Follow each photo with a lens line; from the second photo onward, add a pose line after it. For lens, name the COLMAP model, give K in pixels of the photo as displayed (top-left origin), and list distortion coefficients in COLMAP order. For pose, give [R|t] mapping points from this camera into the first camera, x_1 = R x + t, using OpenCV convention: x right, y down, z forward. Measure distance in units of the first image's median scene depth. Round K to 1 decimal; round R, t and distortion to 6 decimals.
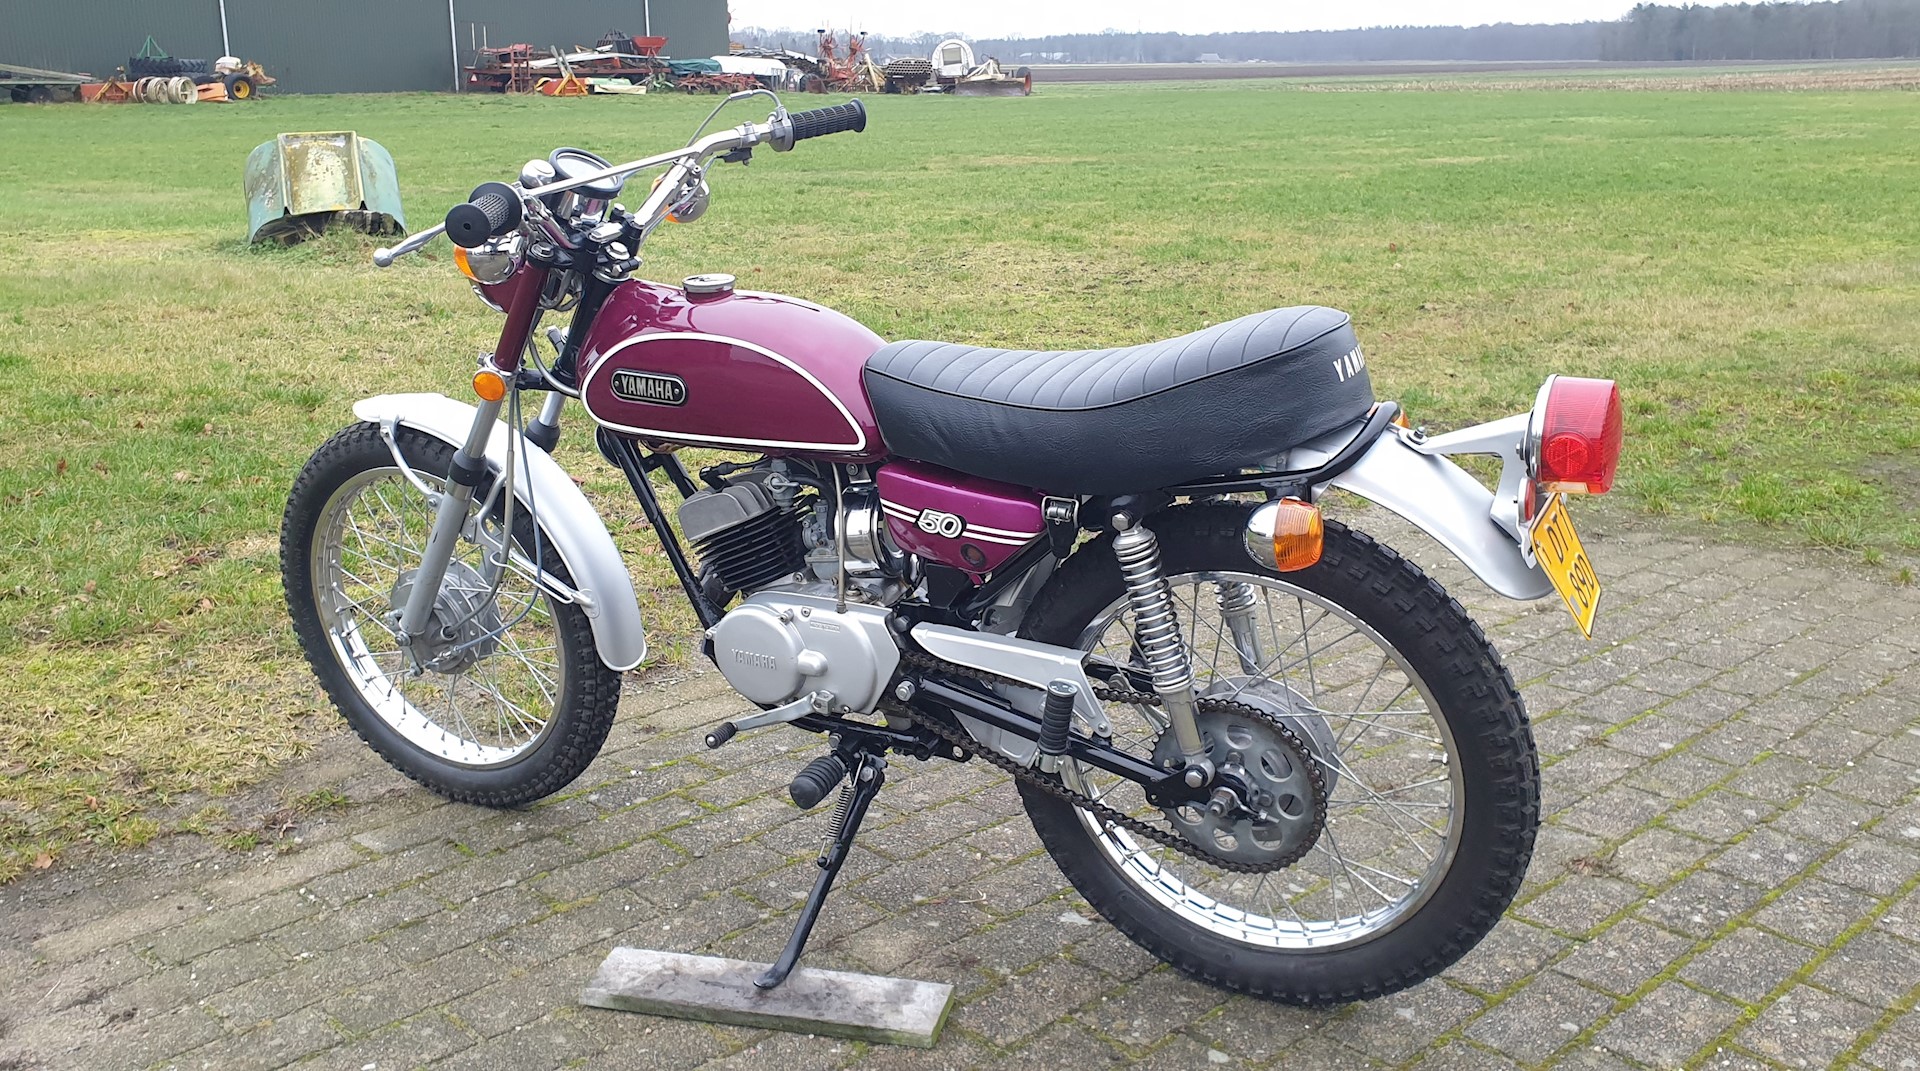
lens RADIAL K [[1691.2, 0, 924.7], [0, 1691.2, 509.1], [0, 0, 1]] dist [0.036913, -0.015371]
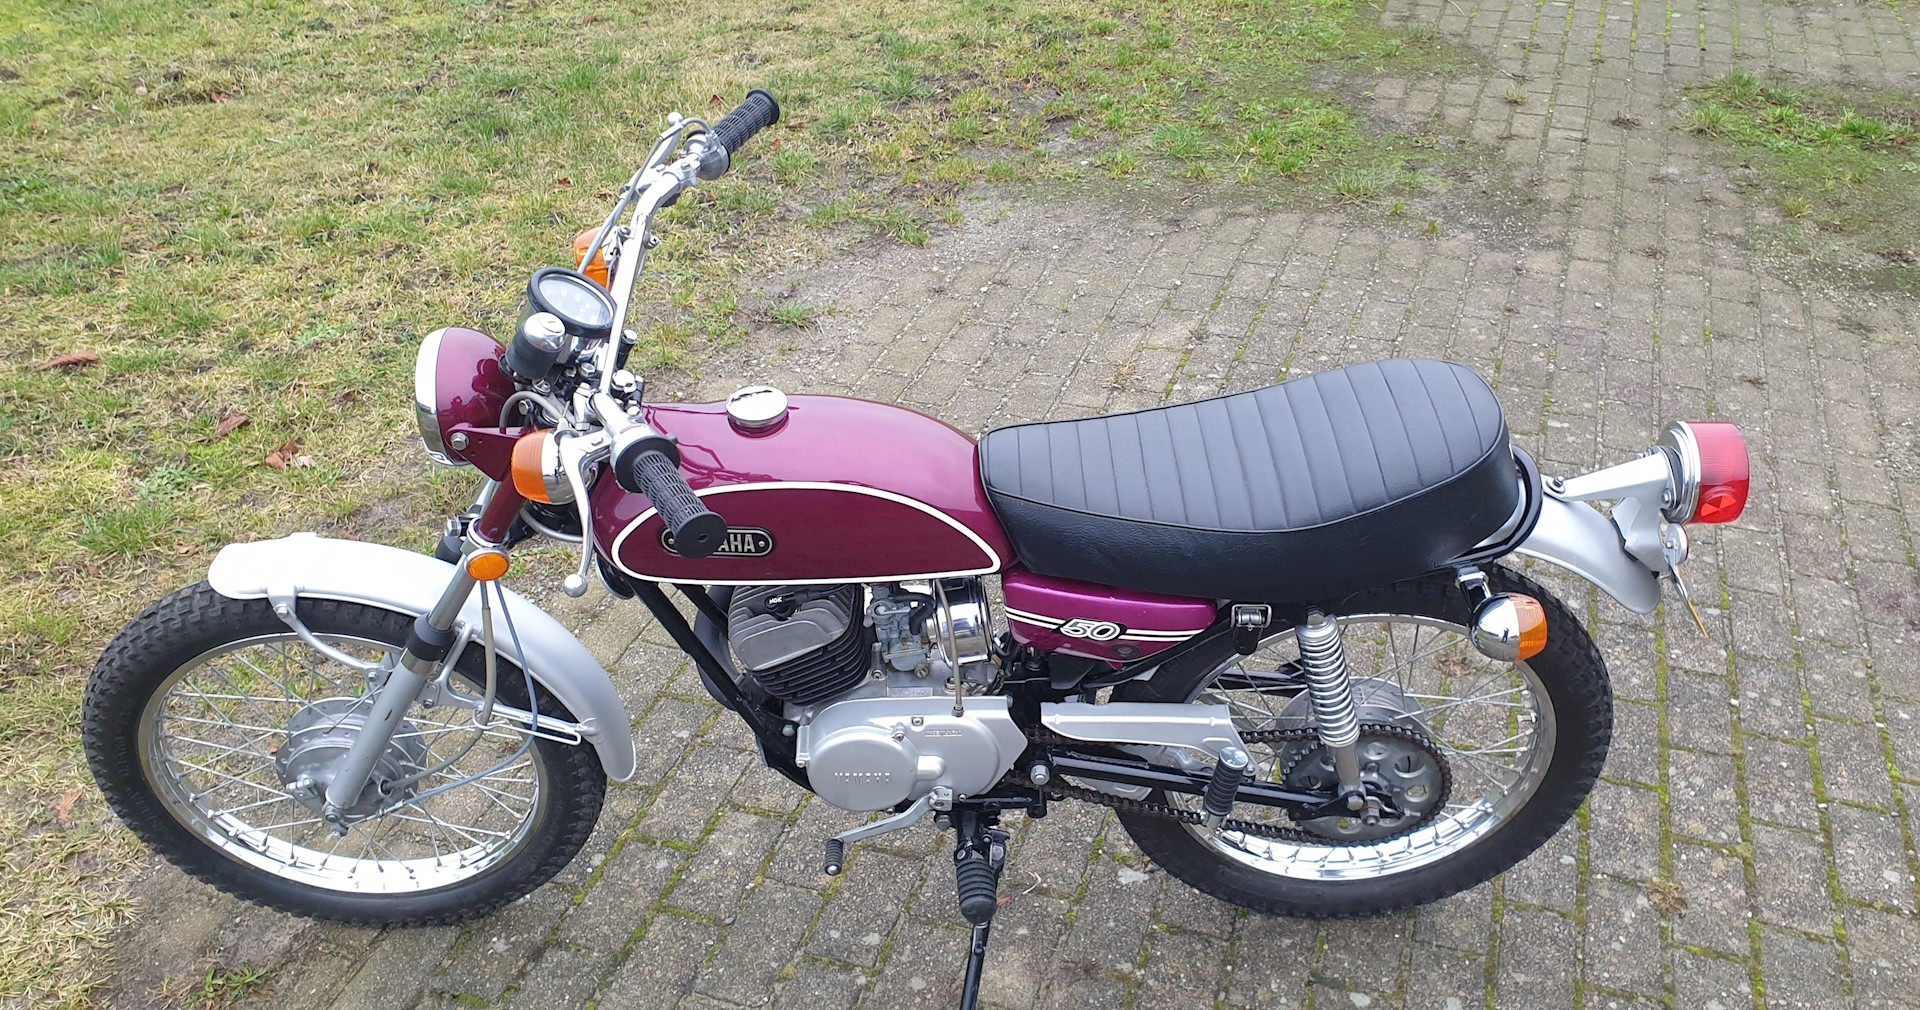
lens RADIAL K [[1698.1, 0, 958.9], [0, 1698.1, 480.5], [0, 0, 1]] dist [0.015446, 0.011275]
pose [[0.879260, -0.248573, 0.406342, -0.404241], [0.122497, 0.942349, 0.311403, -0.359815], [-0.460323, -0.224029, 0.859019, 0.208619]]
